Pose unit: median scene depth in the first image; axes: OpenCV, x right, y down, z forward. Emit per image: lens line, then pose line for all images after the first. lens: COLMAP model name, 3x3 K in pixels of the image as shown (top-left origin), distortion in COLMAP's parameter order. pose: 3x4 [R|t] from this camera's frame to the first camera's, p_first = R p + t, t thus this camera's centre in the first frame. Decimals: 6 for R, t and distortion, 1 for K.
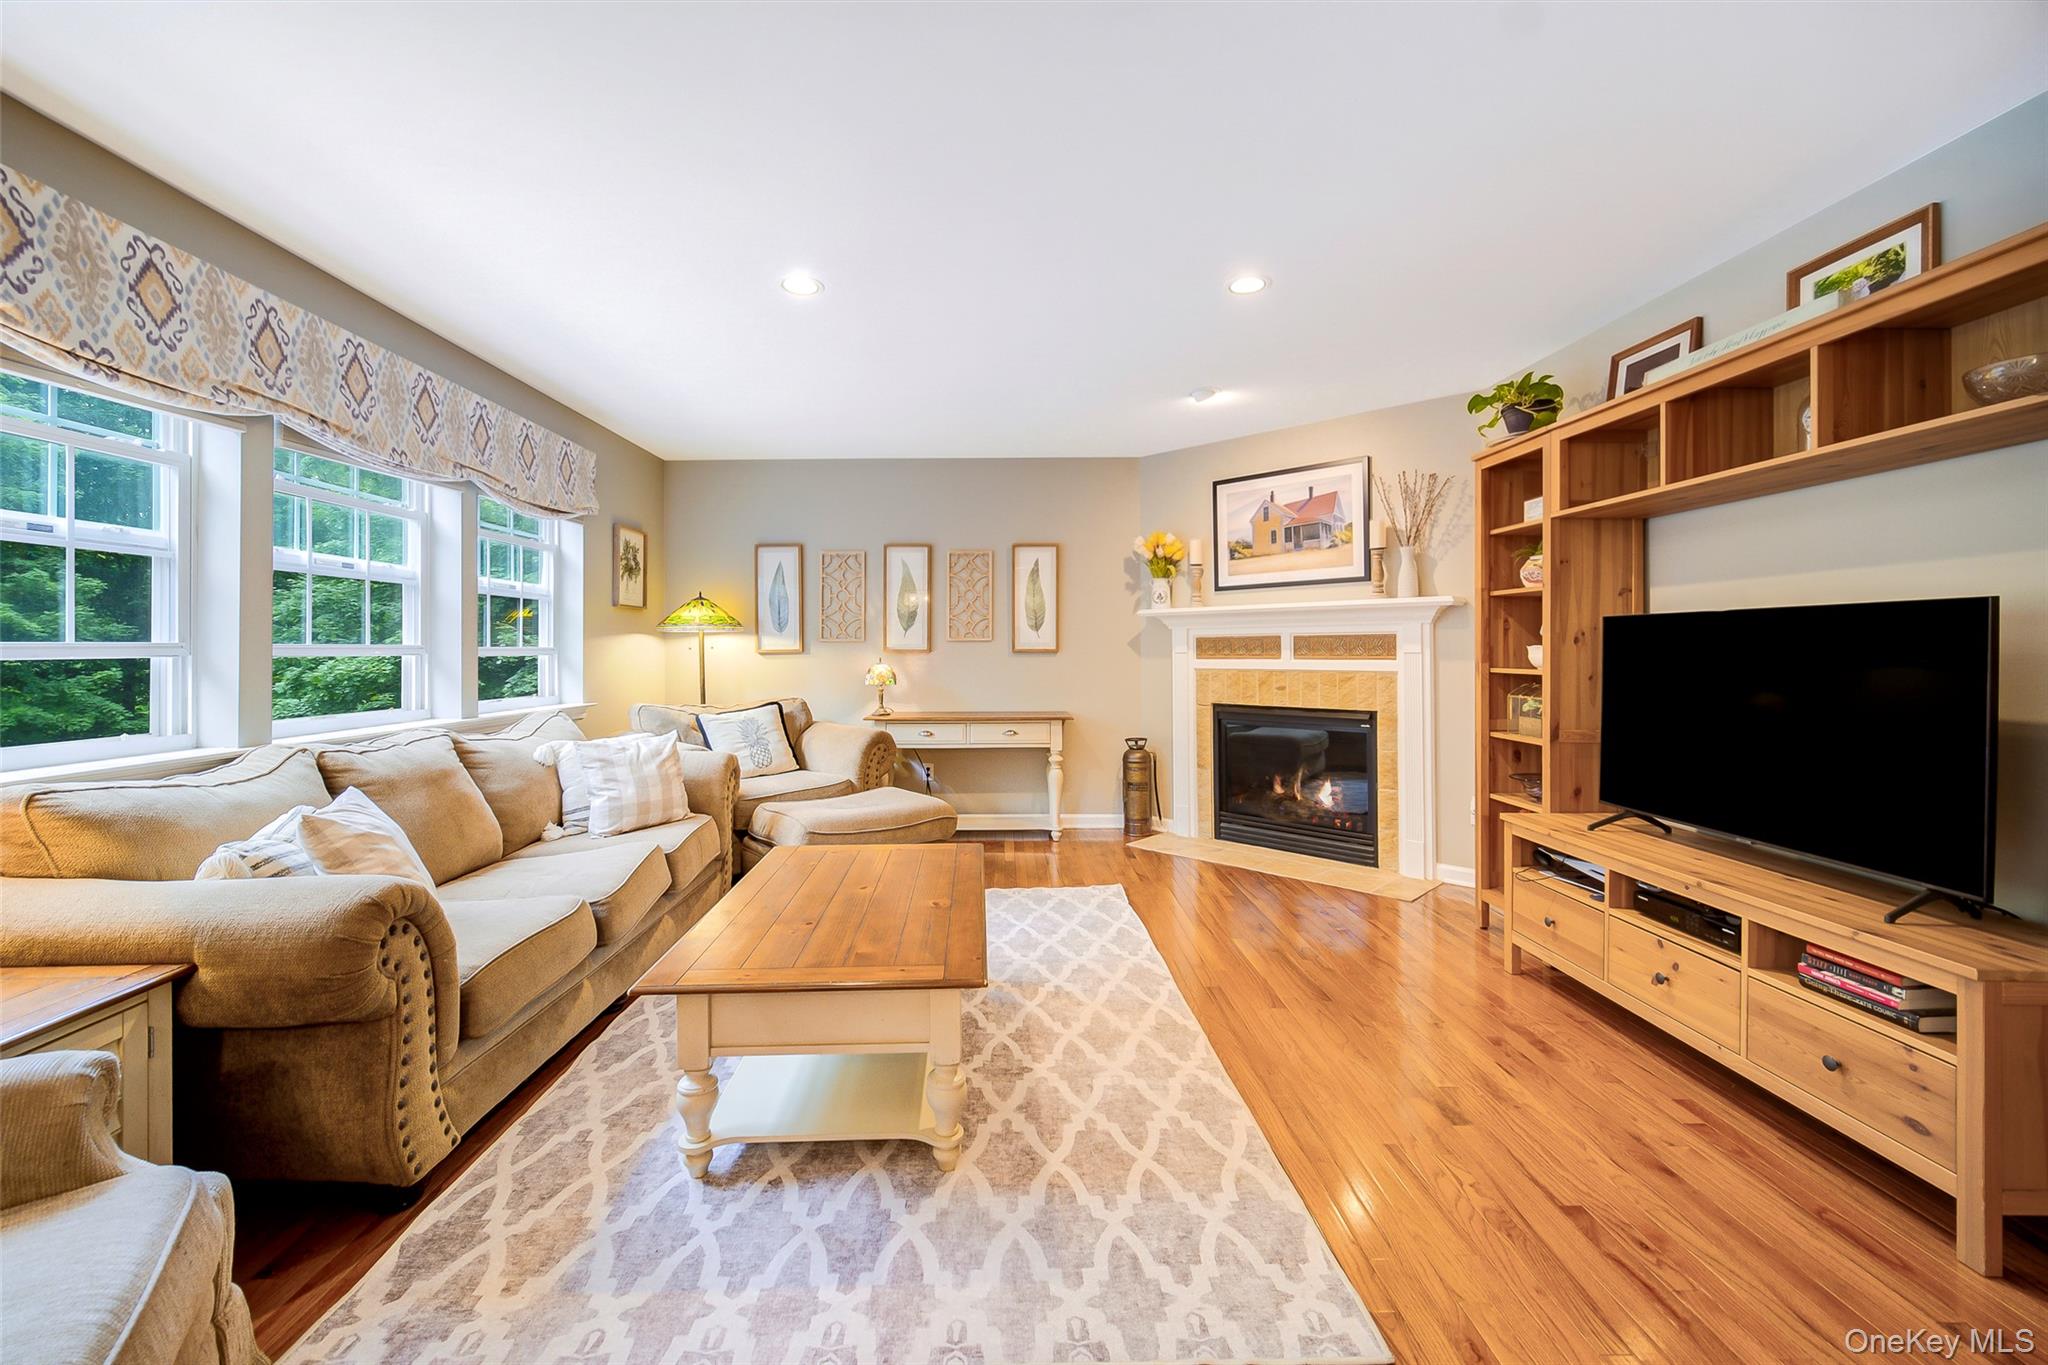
lens RADIAL K [[825.3, 0, 1017.2], [0, 825.3, 643.3], [0, 0, 1]] dist [-0.001706, -0.000211]
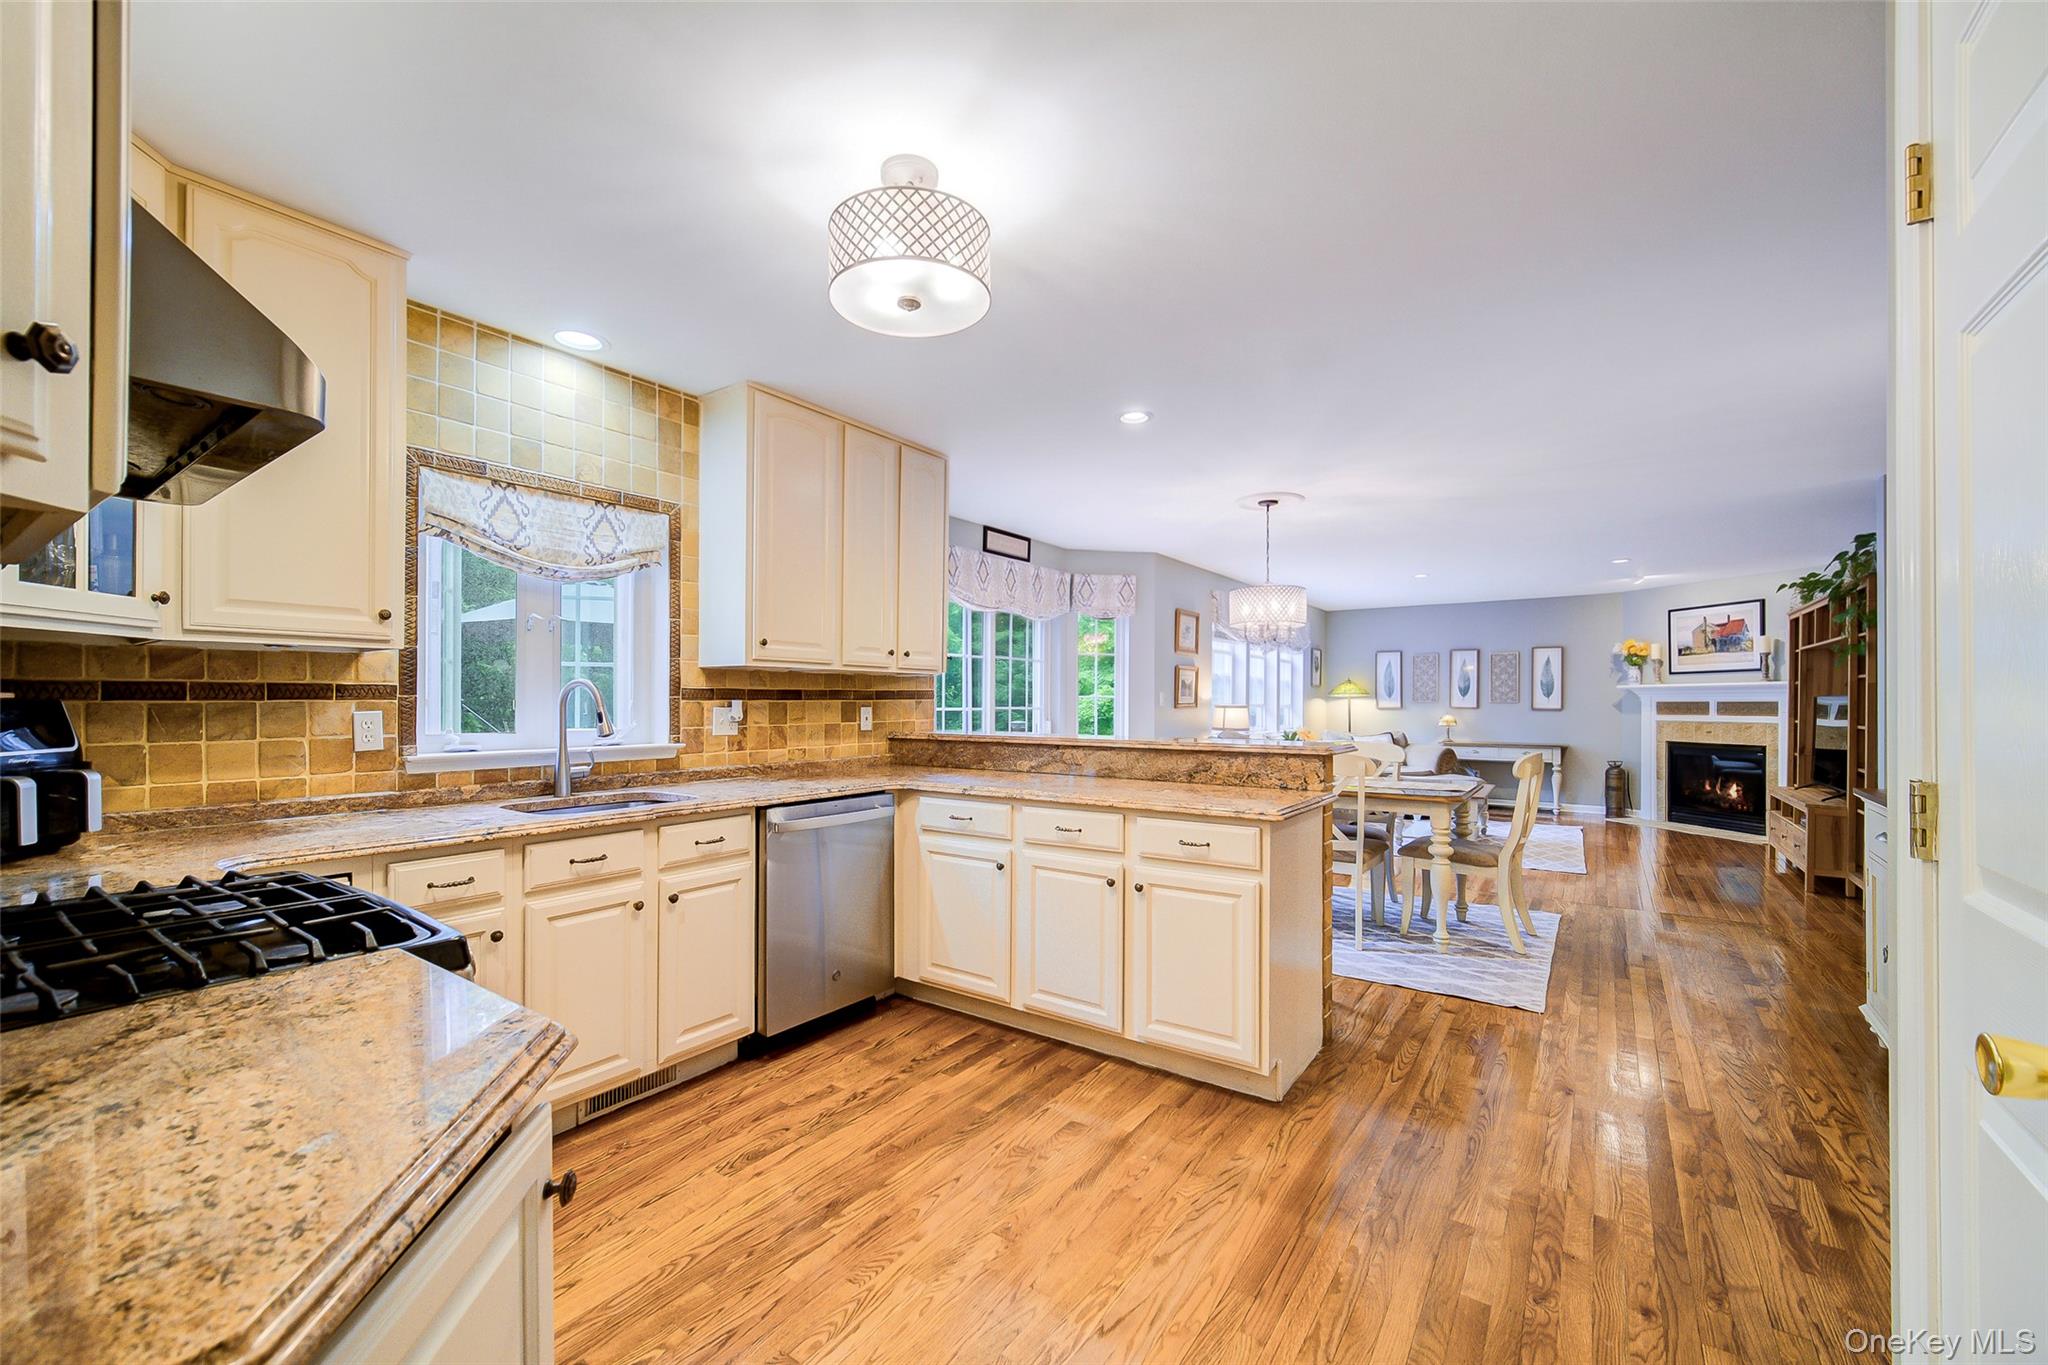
lens RADIAL K [[838.6, 0, 1018.0], [0, 838.6, 699.8], [0, 0, 1]] dist [-0.001060, -0.000018]
pose [[0.811070, 0.007105, -0.584906, 0.188198], [-0.004862, 0.999974, 0.005406, -0.016977], [0.584929, -0.001541, 0.811083, -1.341634]]
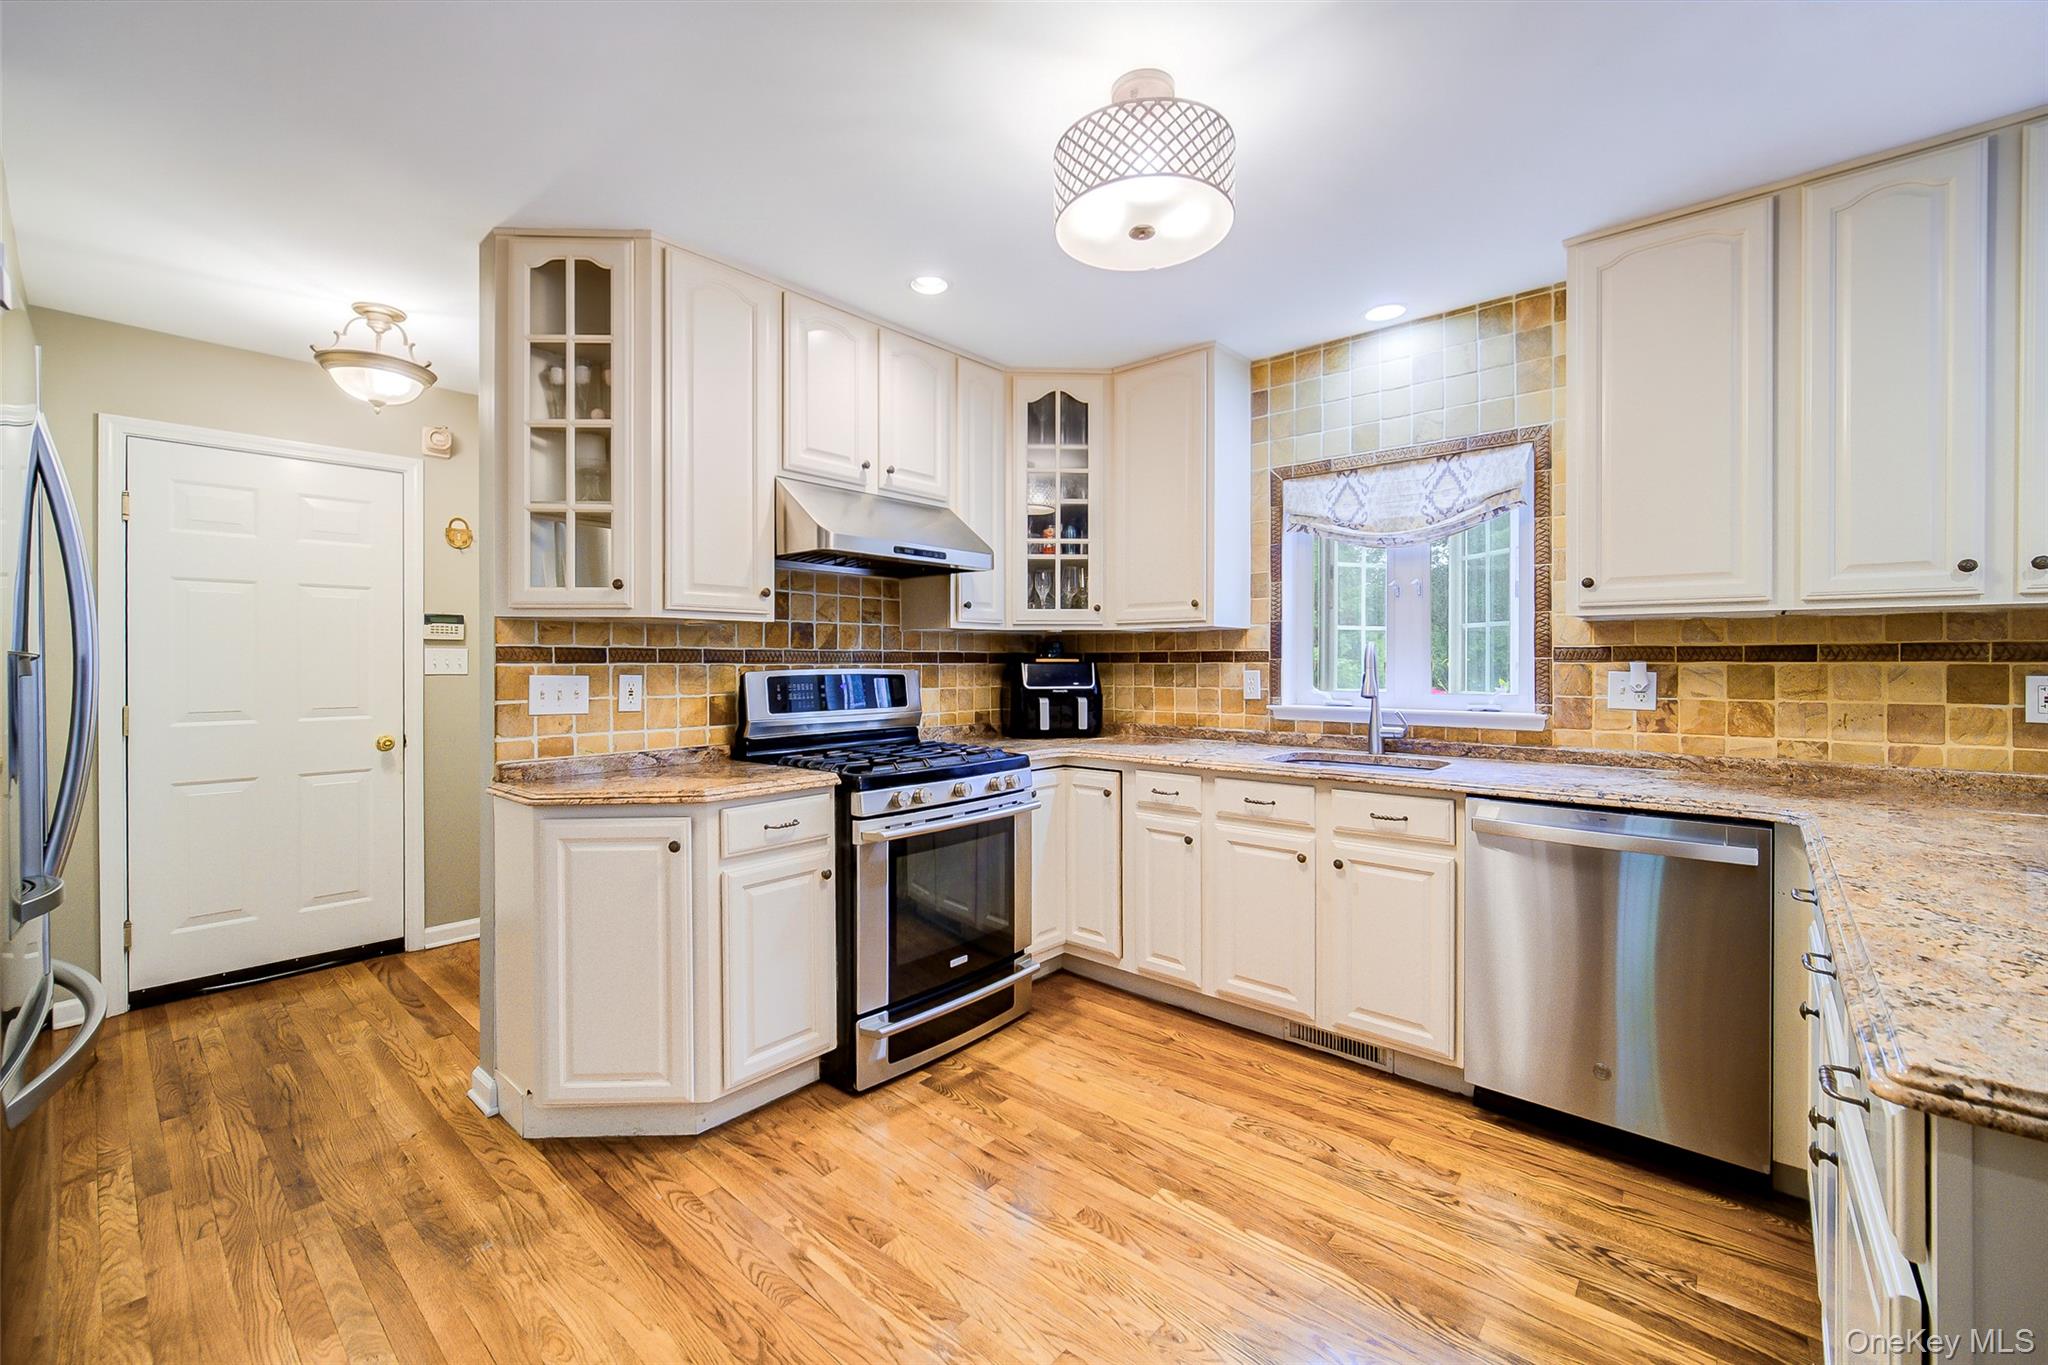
lens RADIAL K [[824.4, 0, 999.3], [0, 824.4, 664.6], [0, 0, 1]] dist [-0.000006, 0.000055]
pose [[-0.679981, 0.010200, -0.733159, 0.223876], [0.008089, 0.999947, 0.006409, -0.016473], [0.733185, -0.001573, -0.680027, -0.794378]]
